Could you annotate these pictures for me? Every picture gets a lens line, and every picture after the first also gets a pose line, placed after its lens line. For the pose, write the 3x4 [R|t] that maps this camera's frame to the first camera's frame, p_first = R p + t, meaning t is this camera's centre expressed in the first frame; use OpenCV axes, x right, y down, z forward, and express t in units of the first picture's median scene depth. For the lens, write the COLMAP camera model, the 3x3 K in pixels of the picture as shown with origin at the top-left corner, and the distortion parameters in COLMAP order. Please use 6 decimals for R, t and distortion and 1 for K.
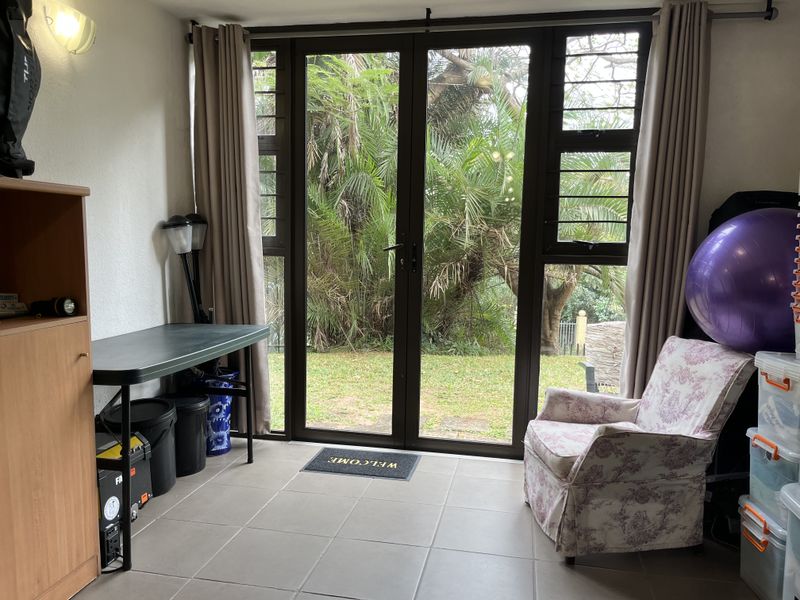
lens RADIAL K [[612.5, 0, 399.7], [0, 612.5, 299.6], [0, 0, 1]] dist [0.036520, -0.001975]
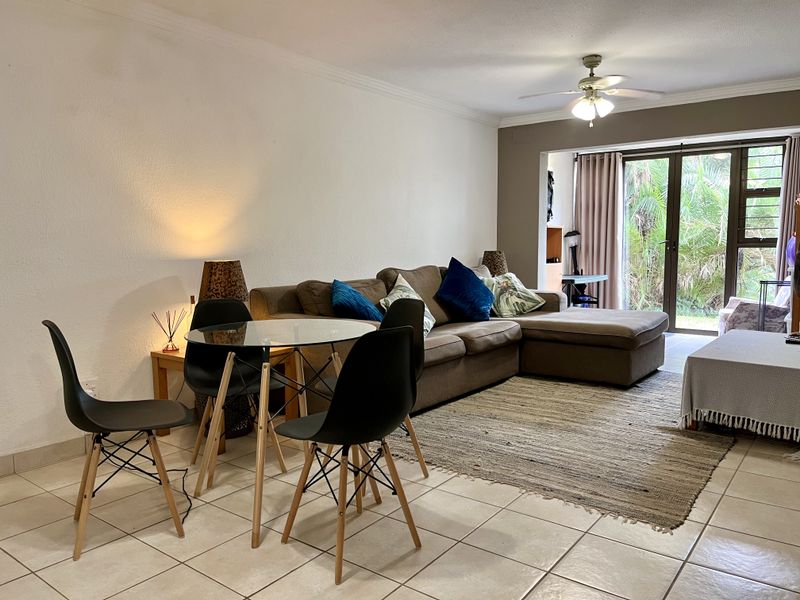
lens RADIAL K [[612.5, 0, 399.3], [0, 612.5, 296.8], [0, 0, 1]] dist [0.036520, -0.001975]
pose [[0.901510, 0.017714, -0.432396, 0.100861], [-0.023346, 0.999698, -0.007720, 0.166303], [0.432129, 0.017055, 0.901651, -1.560978]]
